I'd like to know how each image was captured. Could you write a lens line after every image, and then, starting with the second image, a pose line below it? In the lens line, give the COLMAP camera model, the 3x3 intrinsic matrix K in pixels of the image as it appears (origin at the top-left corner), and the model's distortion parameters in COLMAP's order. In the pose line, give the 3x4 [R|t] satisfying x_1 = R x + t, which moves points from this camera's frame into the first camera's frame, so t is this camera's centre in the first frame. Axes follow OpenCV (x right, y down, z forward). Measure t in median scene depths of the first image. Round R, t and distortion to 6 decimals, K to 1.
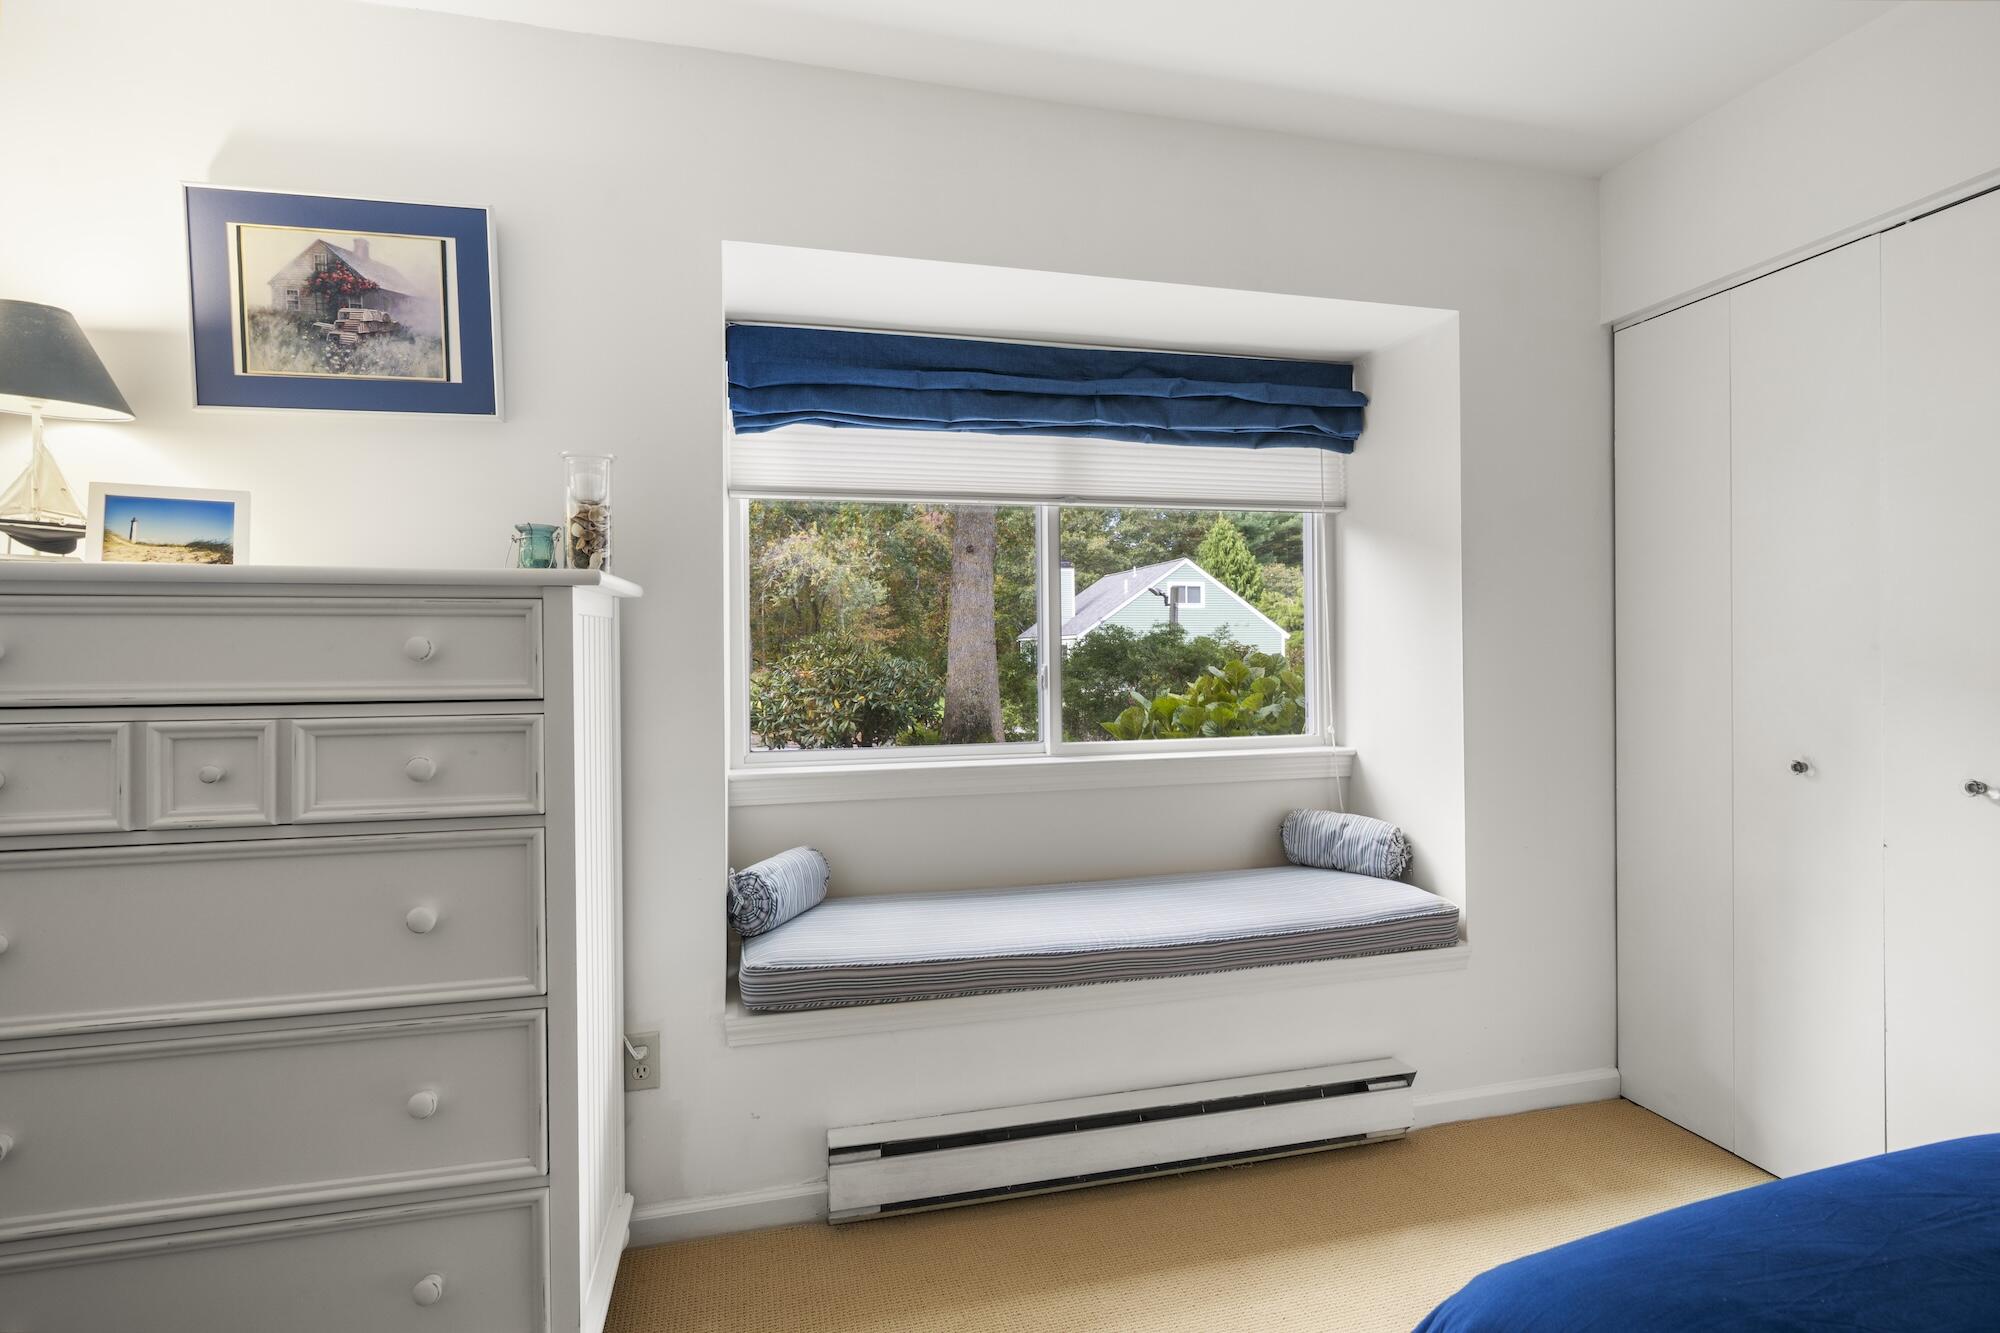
lens RADIAL K [[924.1, 0, 996.7], [0, 924.1, 647.8], [0, 0, 1]] dist [-0.003812, 0.000663]
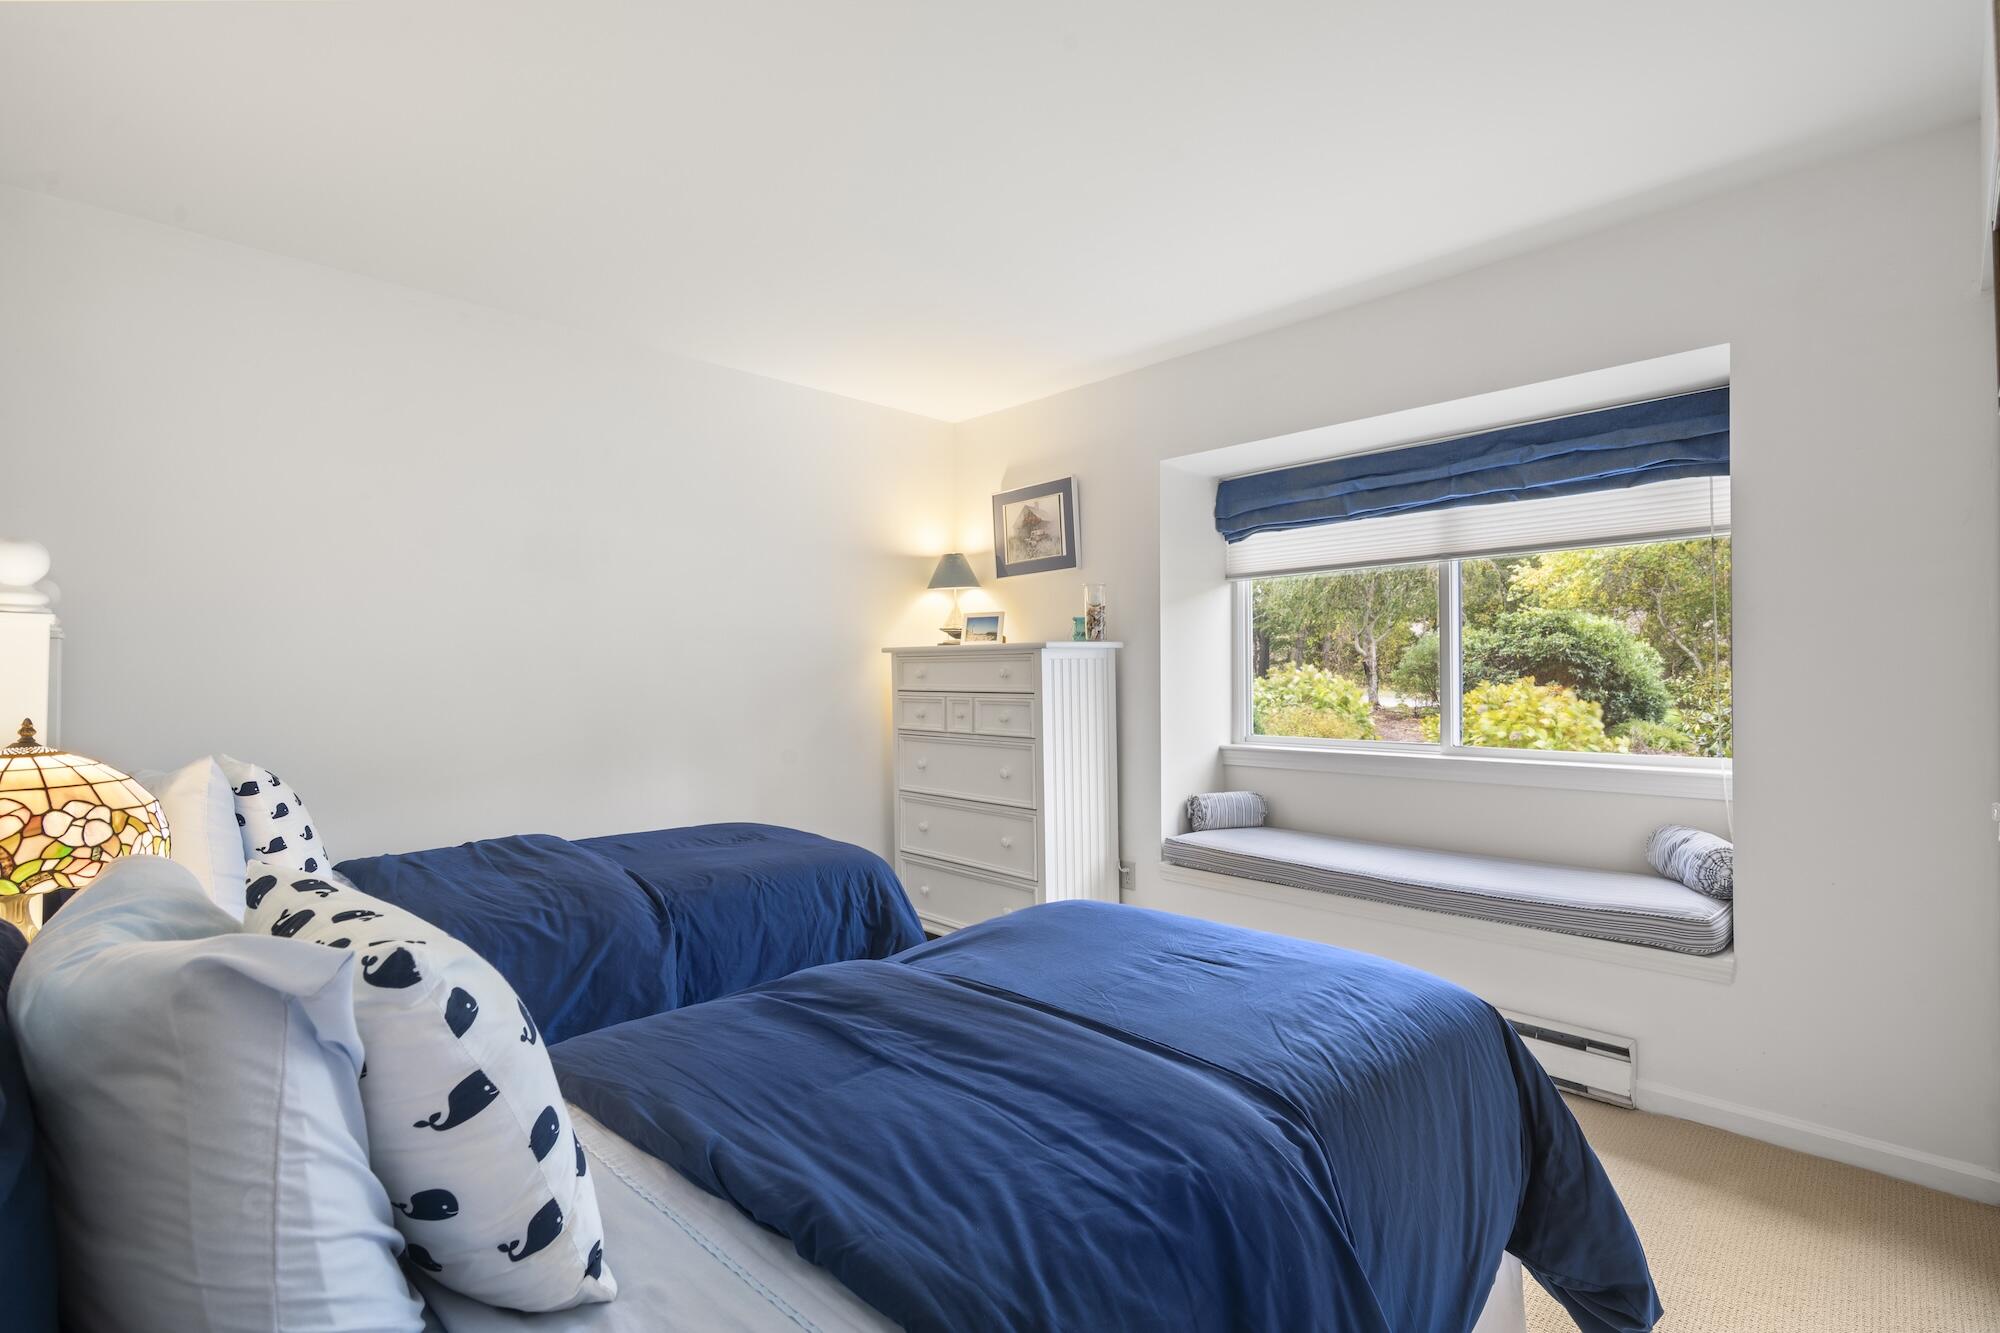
lens RADIAL K [[924.1, 0, 985.0], [0, 924.1, 673.9], [0, 0, 1]] dist [-0.003812, 0.000663]
pose [[0.497847, 0.001329, -0.867264, 1.322120], [0.004466, 0.999982, 0.004096, -0.006068], [0.867253, -0.005913, 0.497832, -0.310824]]
